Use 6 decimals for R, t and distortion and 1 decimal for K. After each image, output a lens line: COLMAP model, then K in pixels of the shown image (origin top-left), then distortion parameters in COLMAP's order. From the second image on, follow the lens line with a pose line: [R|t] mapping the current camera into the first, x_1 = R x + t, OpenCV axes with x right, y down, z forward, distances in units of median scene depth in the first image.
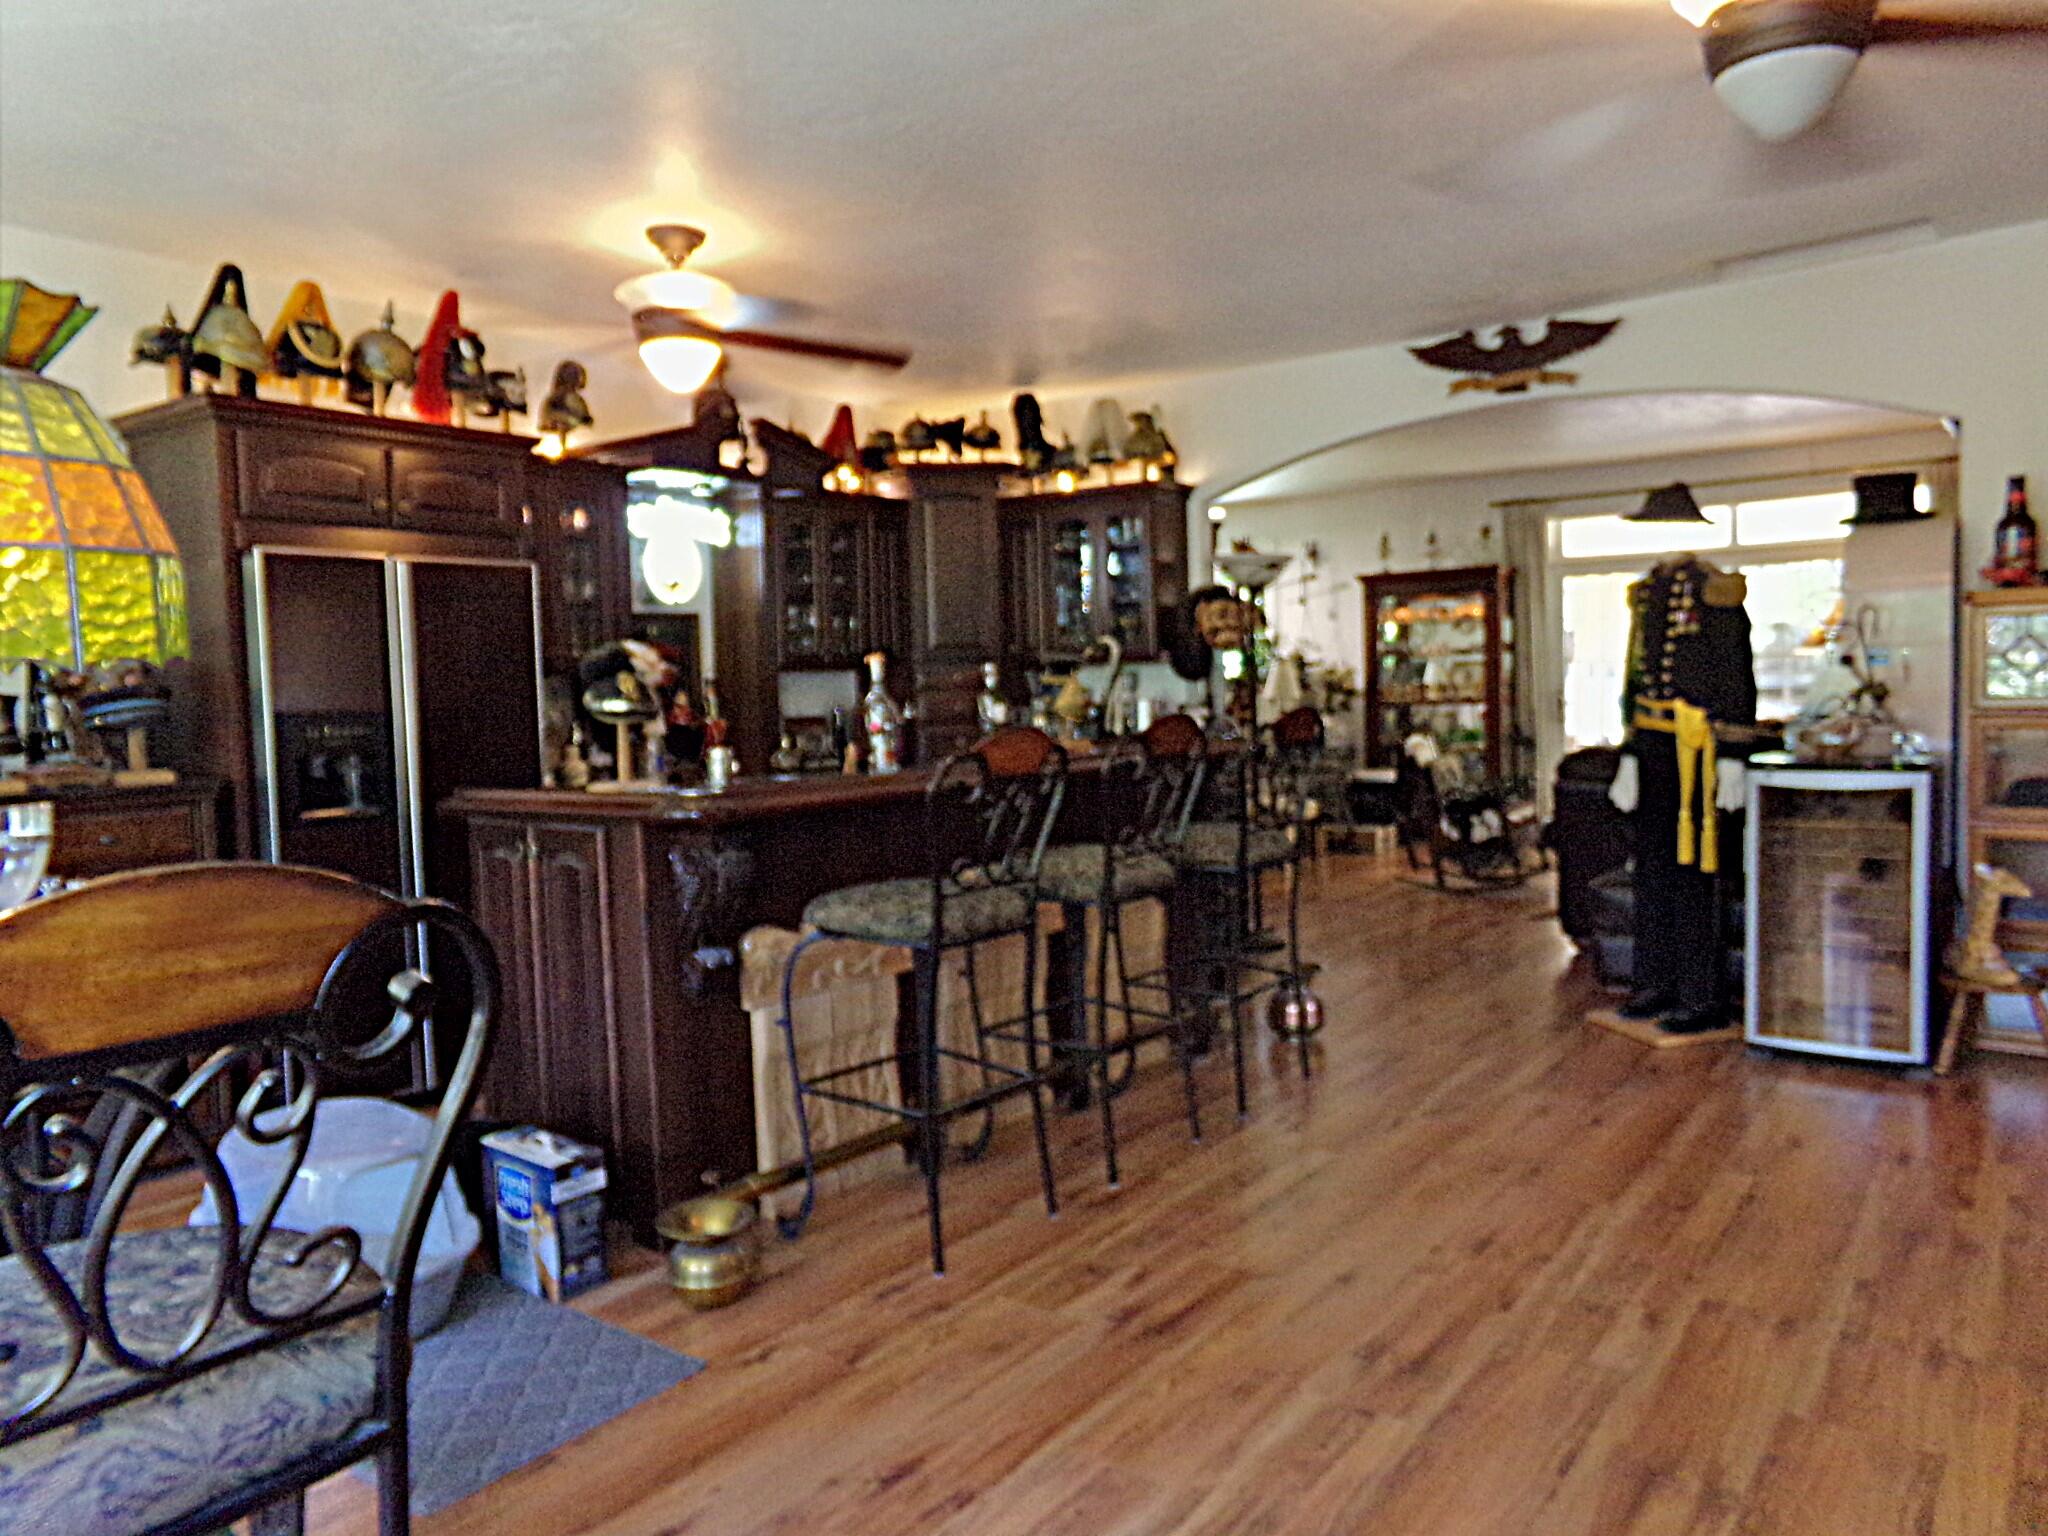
lens RADIAL K [[1366.5, 0, 994.4], [0, 1366.5, 773.2], [0, 0, 1]] dist [-0.160048, 0.330784]
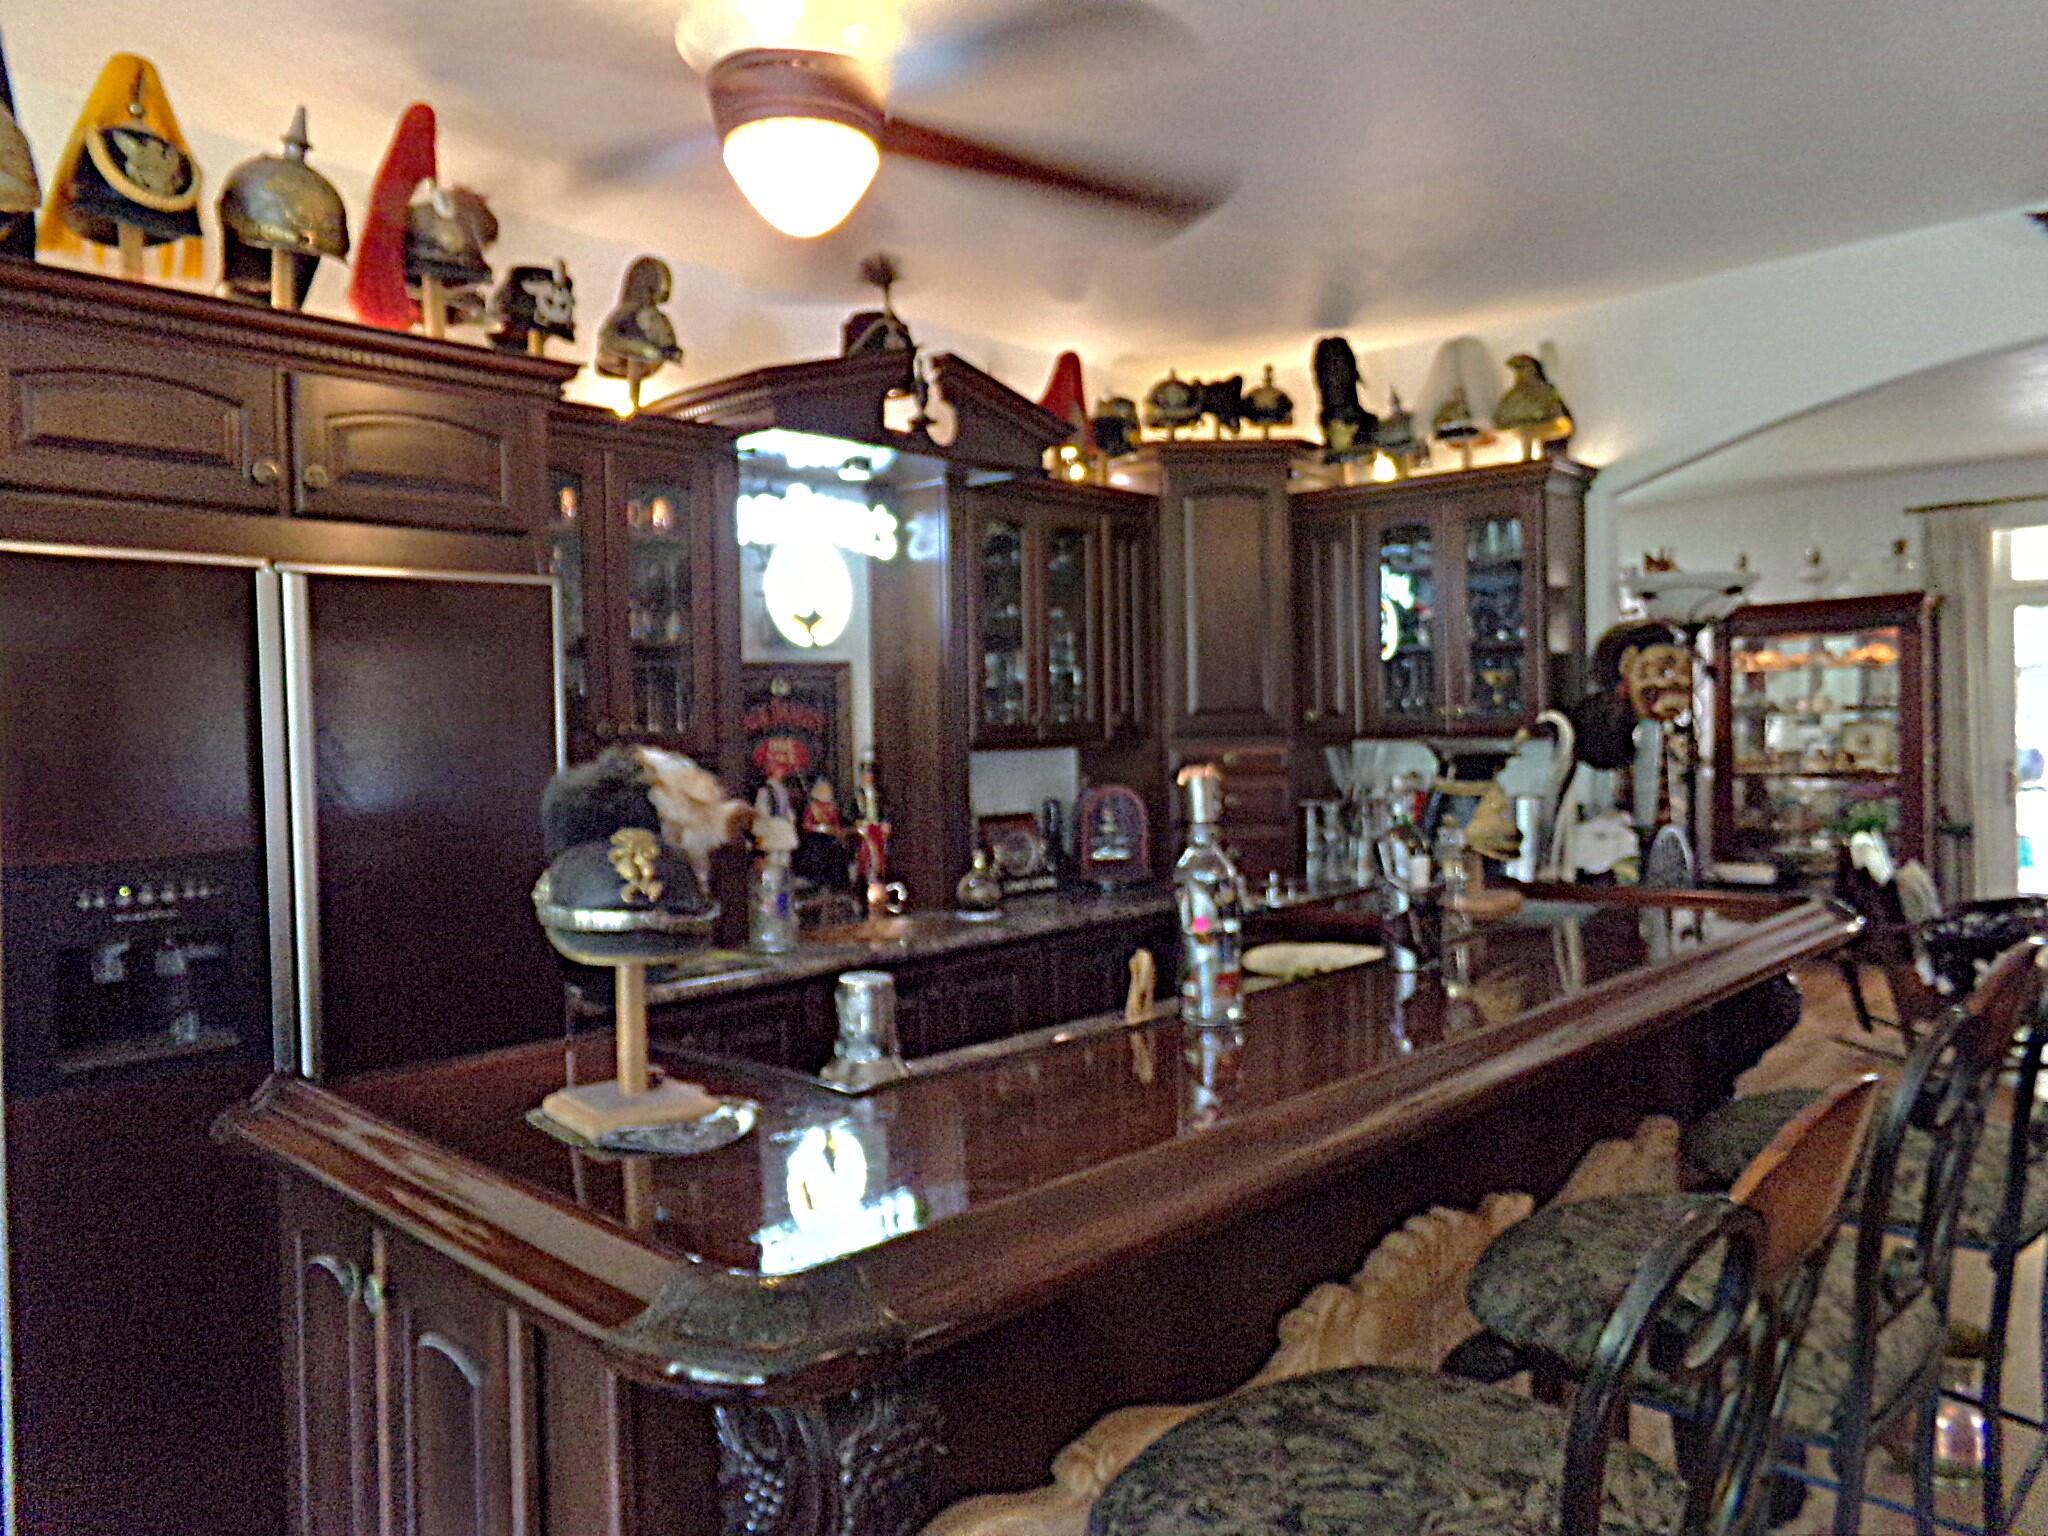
lens RADIAL K [[1406.7, 0, 1019.0], [0, 1406.7, 761.9], [0, 0, 1]] dist [-0.069791, 0.103872]
pose [[0.994314, 0.009799, -0.106034, -0.061704], [-0.013890, 0.999184, -0.037920, -0.043410], [0.105576, 0.039177, 0.993639, 0.321804]]
